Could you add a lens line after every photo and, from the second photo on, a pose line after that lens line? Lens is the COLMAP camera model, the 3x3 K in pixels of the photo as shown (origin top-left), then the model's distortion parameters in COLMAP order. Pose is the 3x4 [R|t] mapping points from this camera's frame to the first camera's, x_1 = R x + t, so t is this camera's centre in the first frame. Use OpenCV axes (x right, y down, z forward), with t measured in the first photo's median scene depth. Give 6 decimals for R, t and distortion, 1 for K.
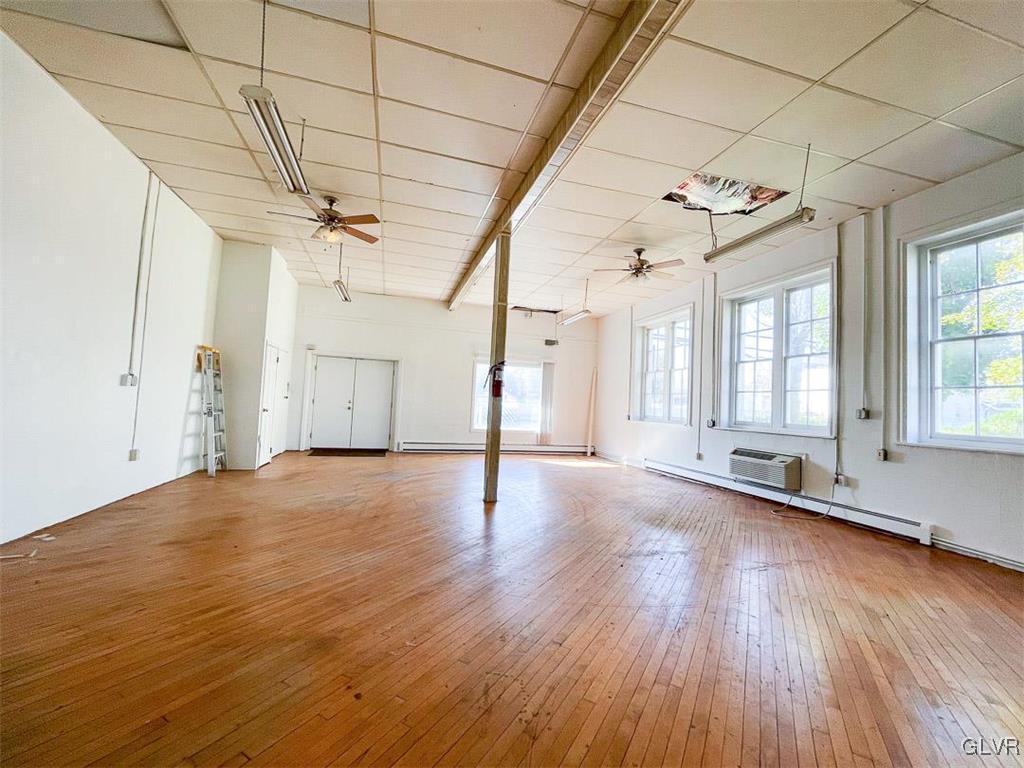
lens RADIAL K [[426.4, 0, 512.0], [0, 426.4, 384.0], [0, 0, 1]] dist [-0.002597, -0.000247]
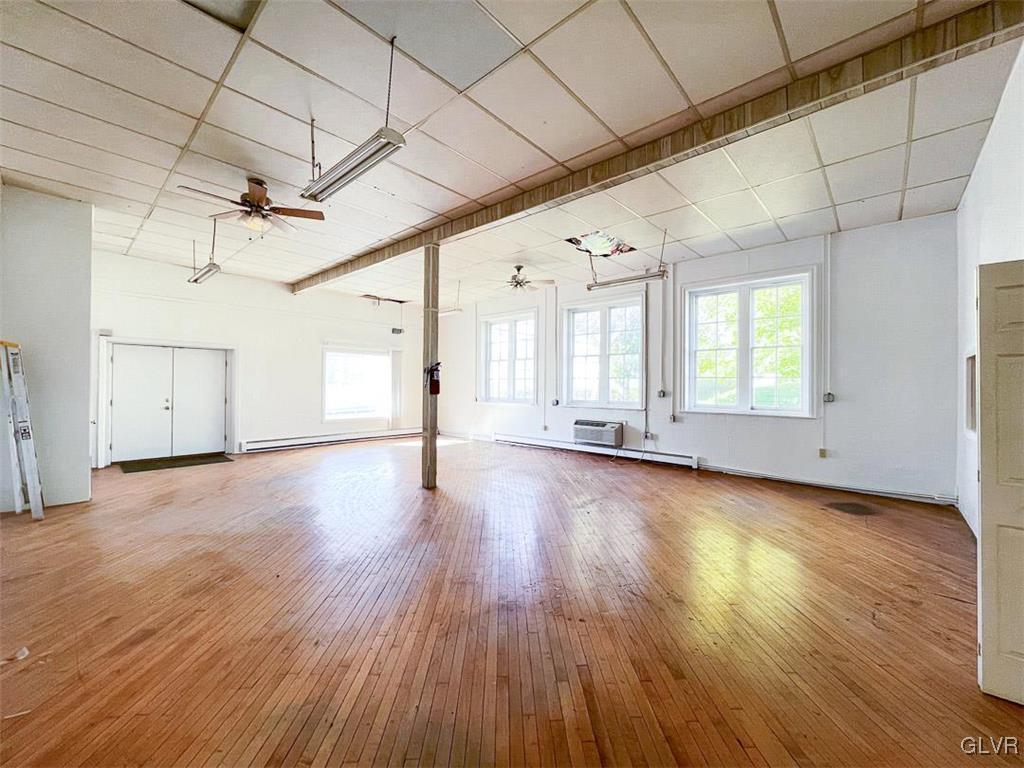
lens RADIAL K [[413.0, 0, 512.0], [0, 413.0, 384.0], [0, 0, 1]] dist [-0.001220, -0.000010]
pose [[0.852802, -0.039877, 0.520709, -0.363449], [0.007489, 0.997912, 0.064157, -0.055695], [-0.522180, -0.050814, 0.851320, -0.021004]]
